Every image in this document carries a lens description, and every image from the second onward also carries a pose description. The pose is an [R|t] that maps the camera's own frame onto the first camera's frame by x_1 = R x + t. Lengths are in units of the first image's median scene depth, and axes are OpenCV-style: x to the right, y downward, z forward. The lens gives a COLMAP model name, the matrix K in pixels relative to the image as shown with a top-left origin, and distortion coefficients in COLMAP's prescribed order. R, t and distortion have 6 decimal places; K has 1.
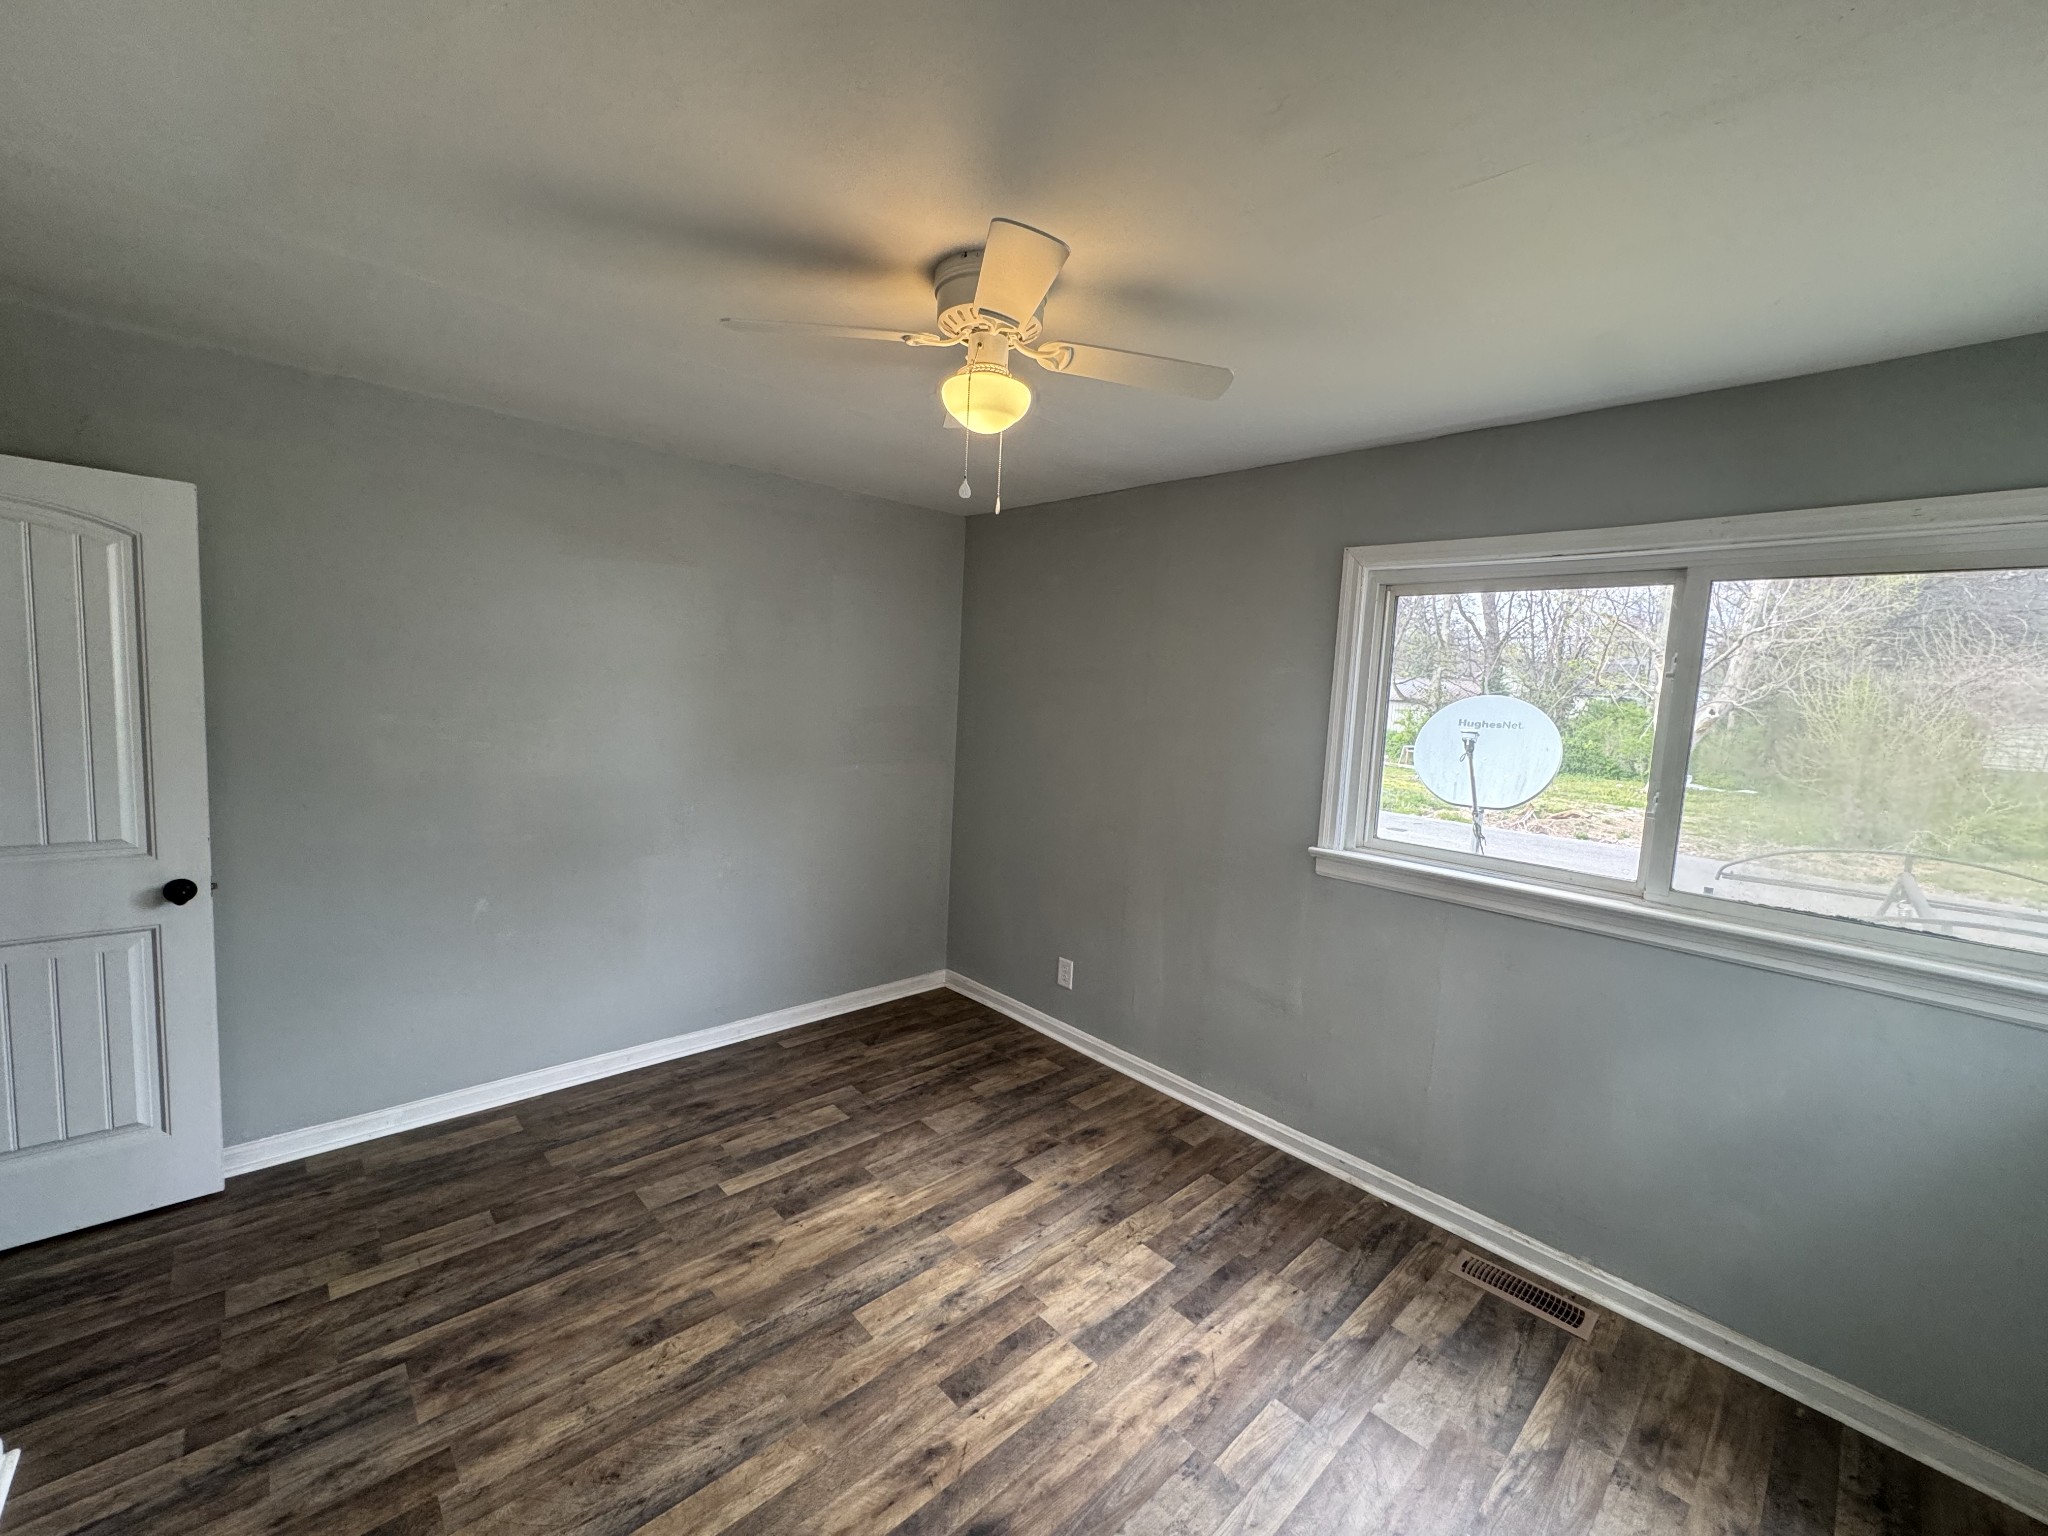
lens RADIAL K [[826.9, 0, 1025.7], [0, 826.9, 769.6], [0, 0, 1]] dist [-0.002043, 0.000294]
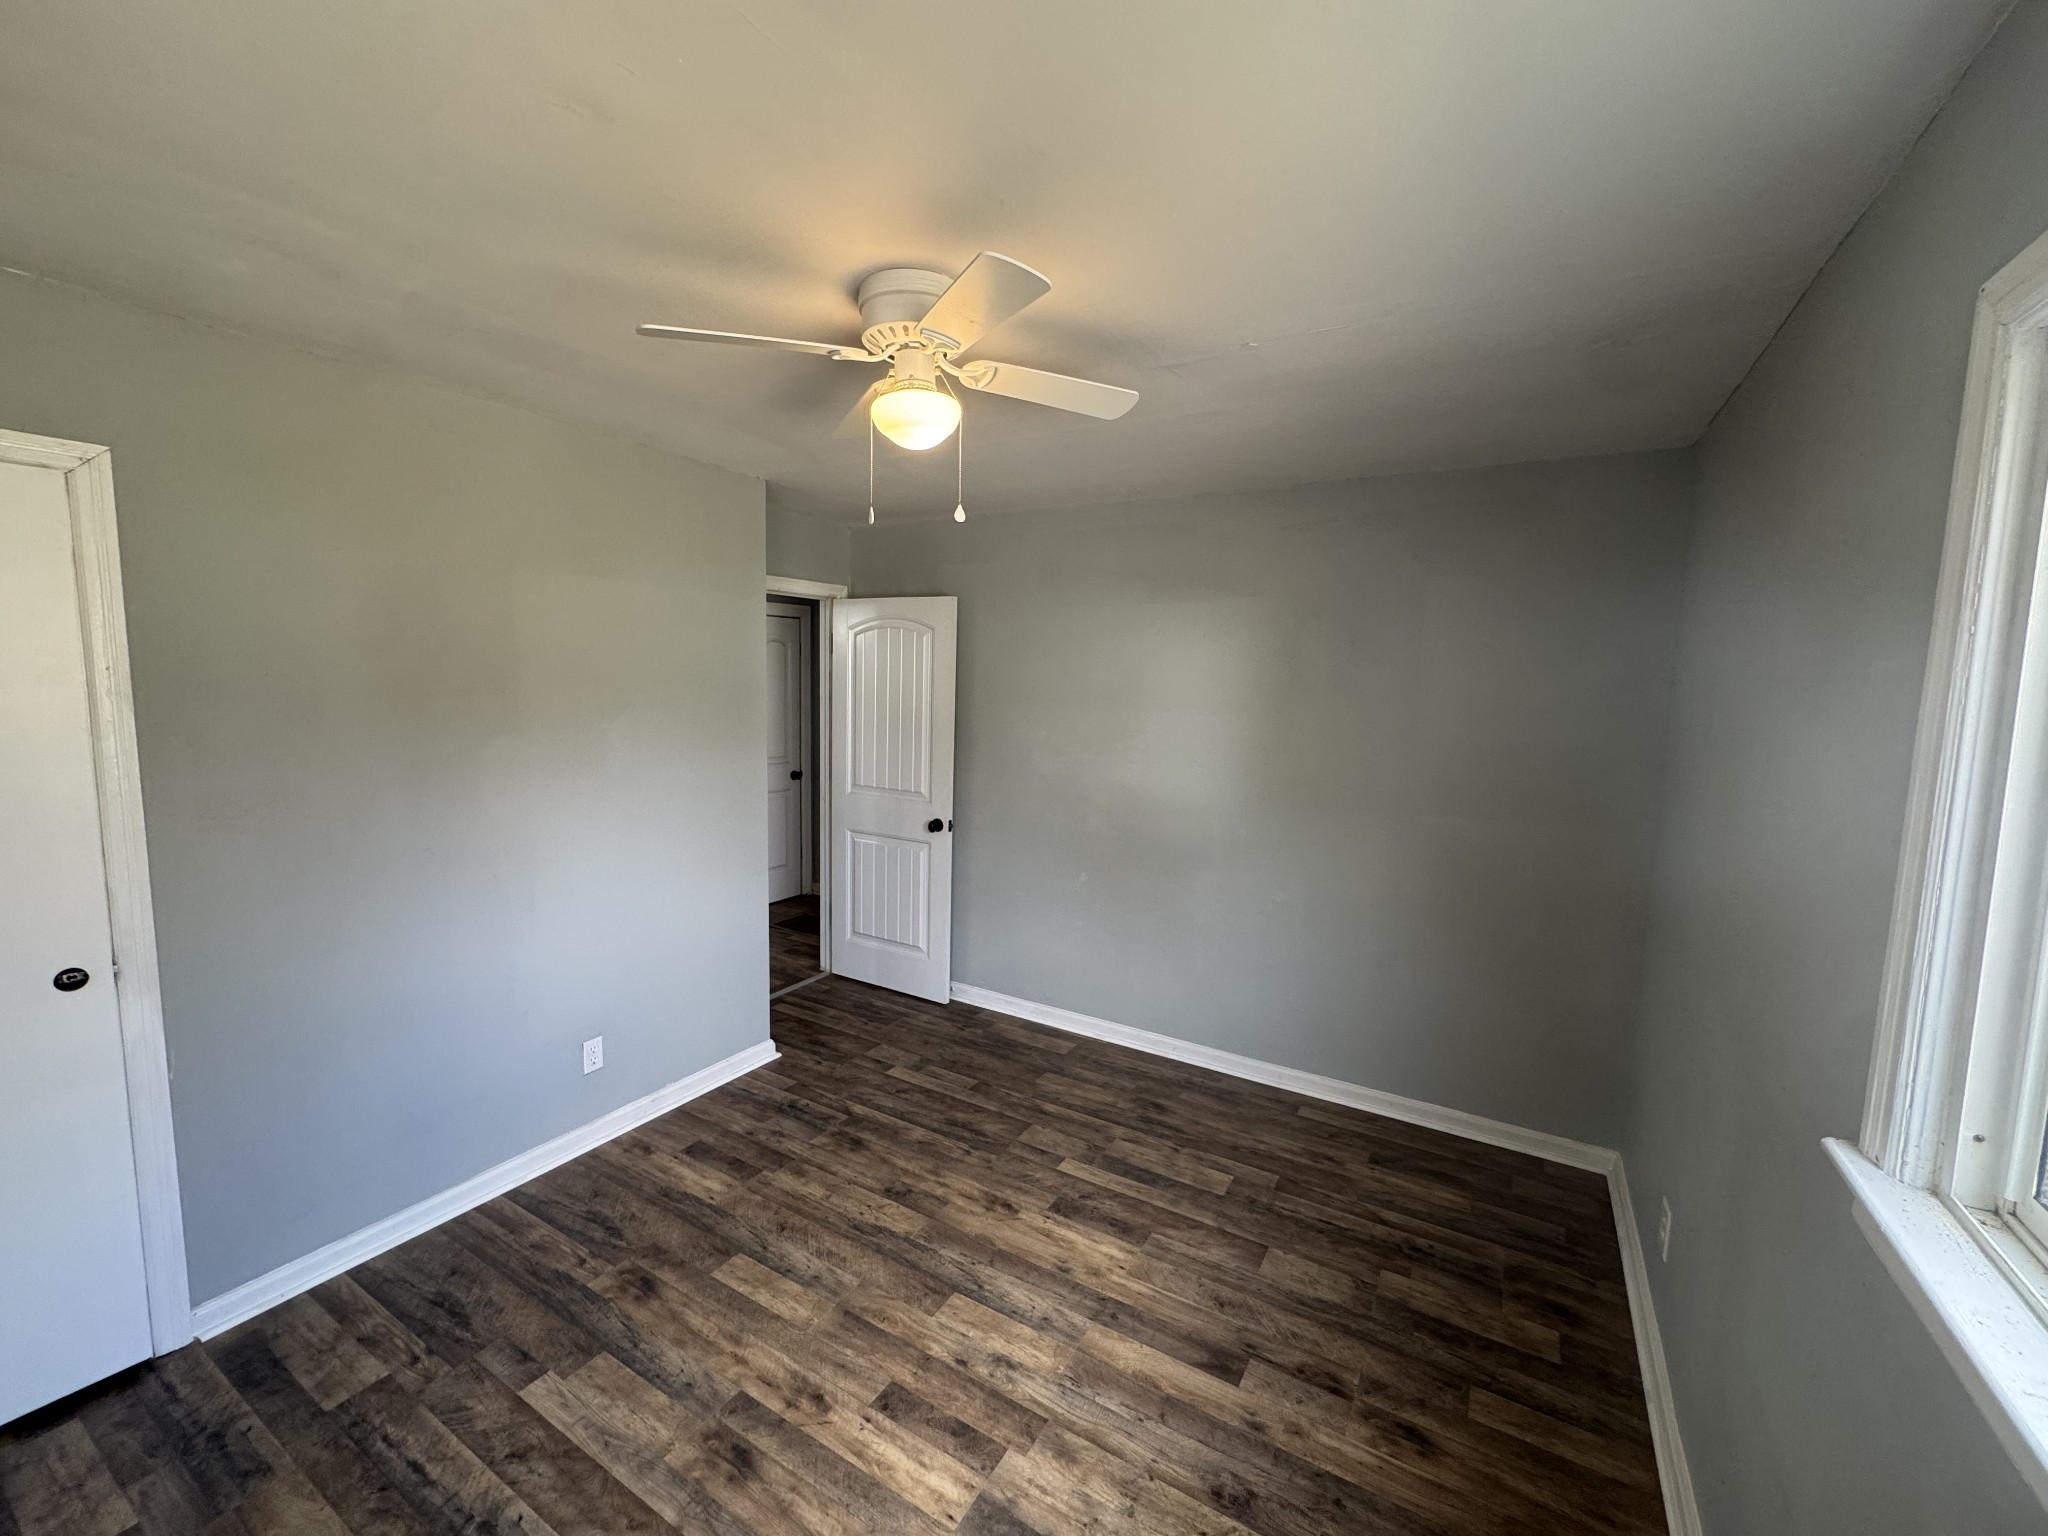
lens RADIAL K [[826.9, 0, 1018.2], [0, 826.9, 763.0], [0, 0, 1]] dist [-0.002043, 0.000294]
pose [[0.270813, 0.054846, -0.961068, 0.789939], [-0.109007, 0.993701, 0.025992, -0.055909], [0.956440, 0.097724, 0.275086, 0.710700]]
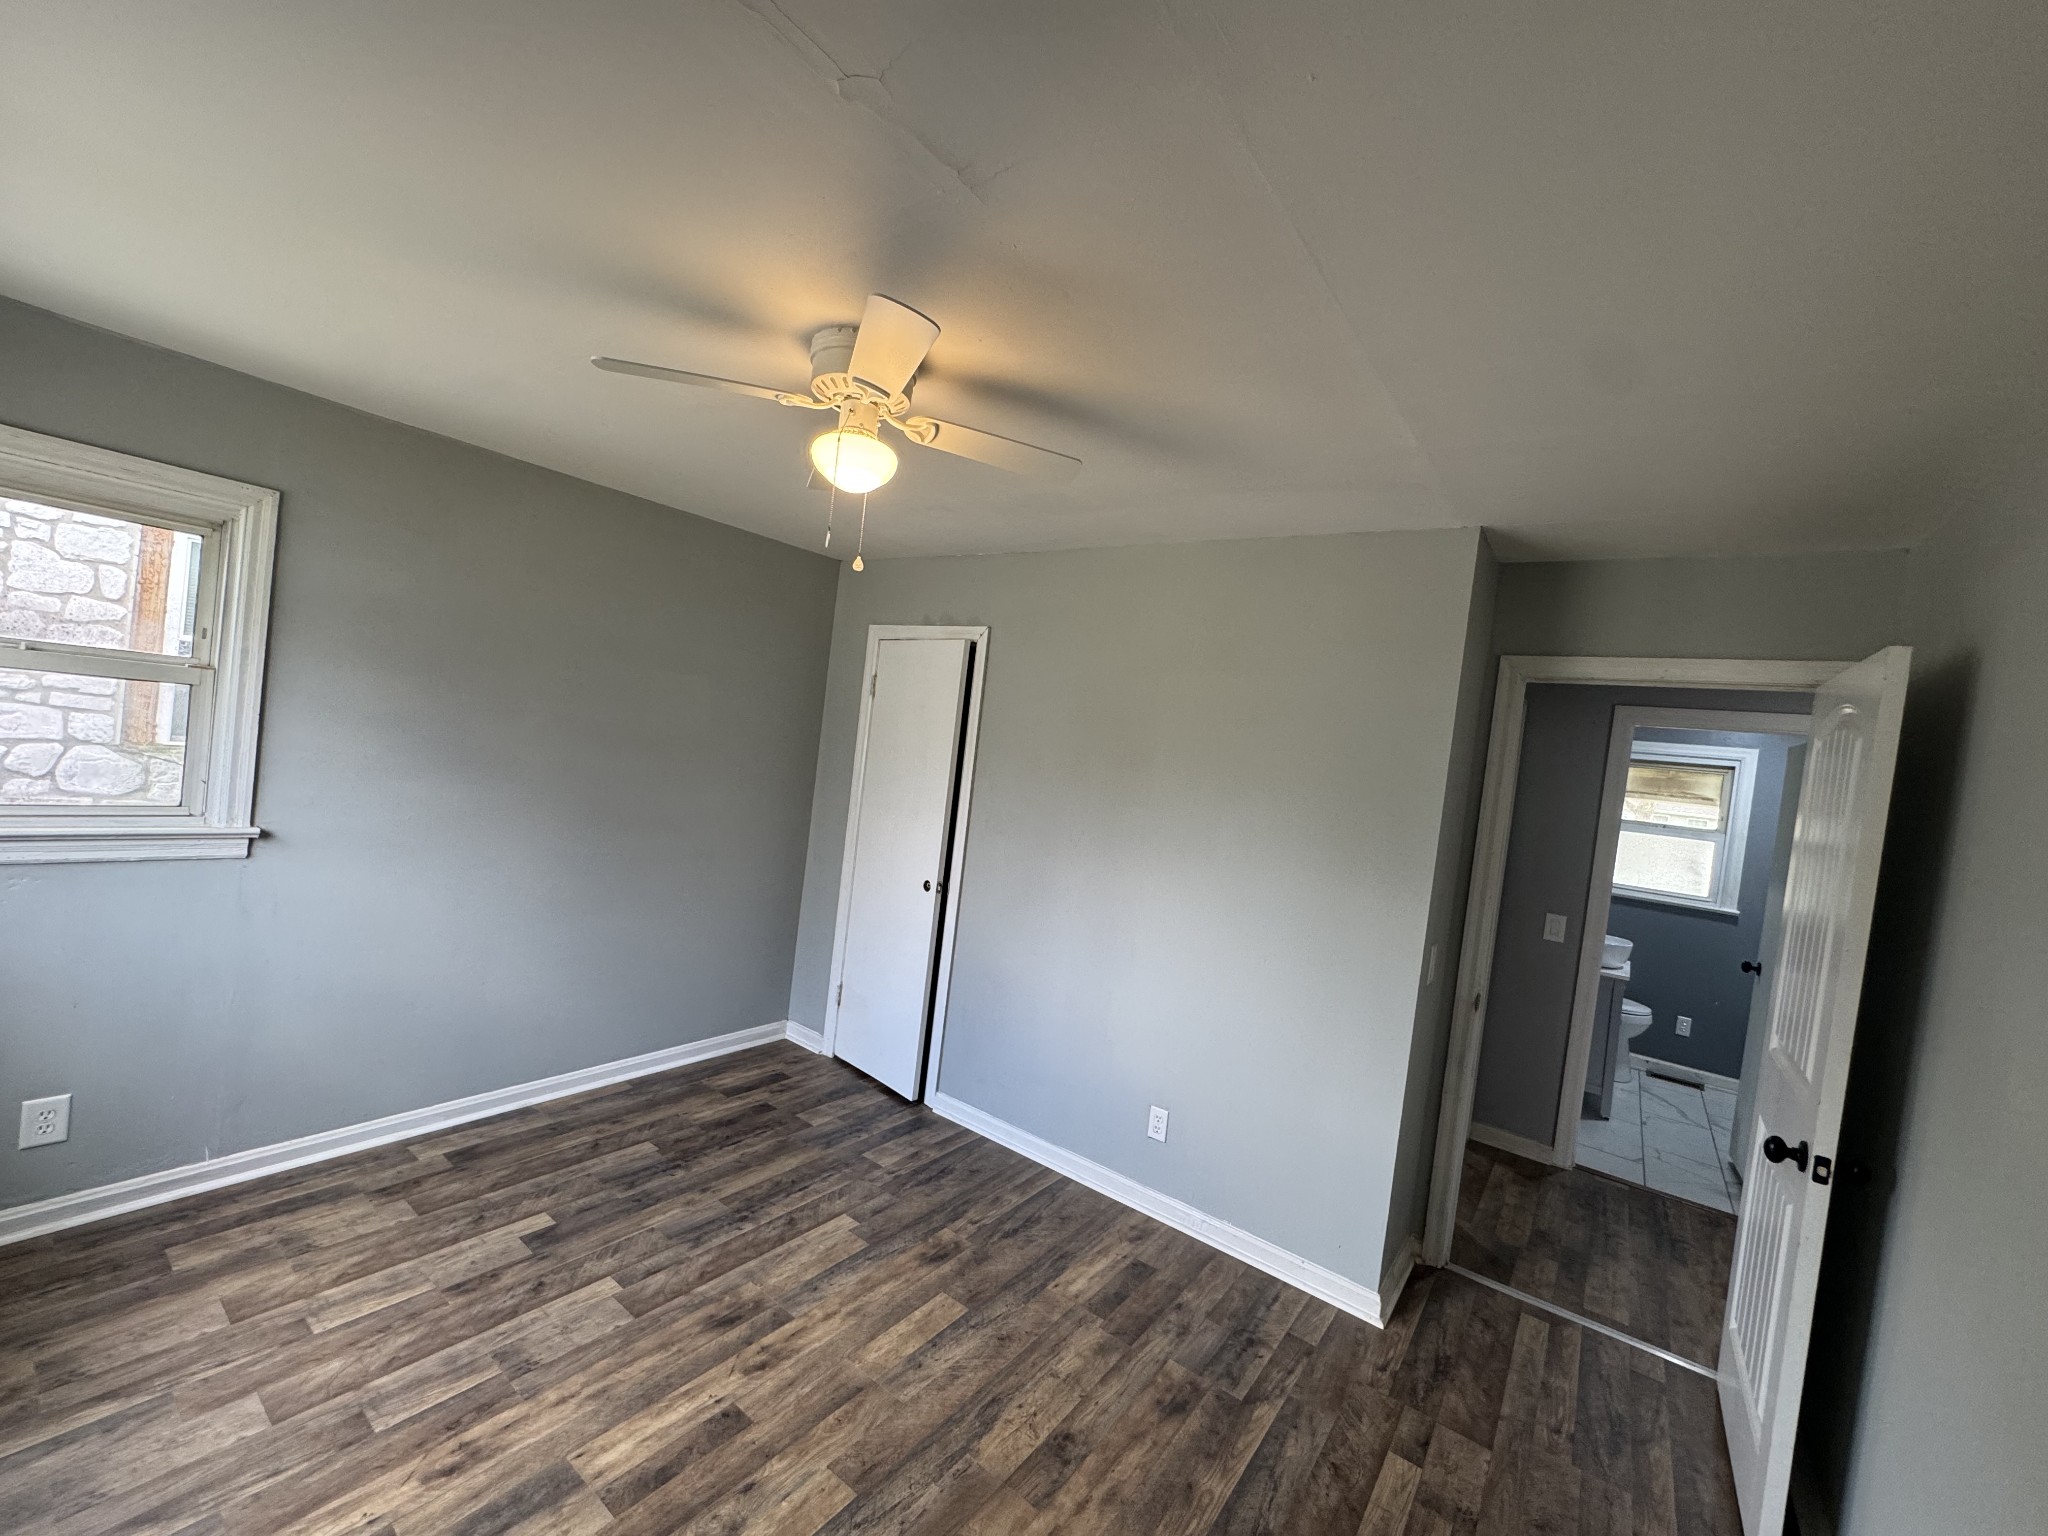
lens RADIAL K [[826.9, 0, 1027.1], [0, 826.9, 766.0], [0, 0, 1]] dist [-0.002043, 0.000294]
pose [[-0.969444, -0.159453, -0.186420, -0.102260], [-0.183107, 0.976064, 0.117351, -0.188668], [0.163246, 0.147901, -0.975436, 1.715865]]
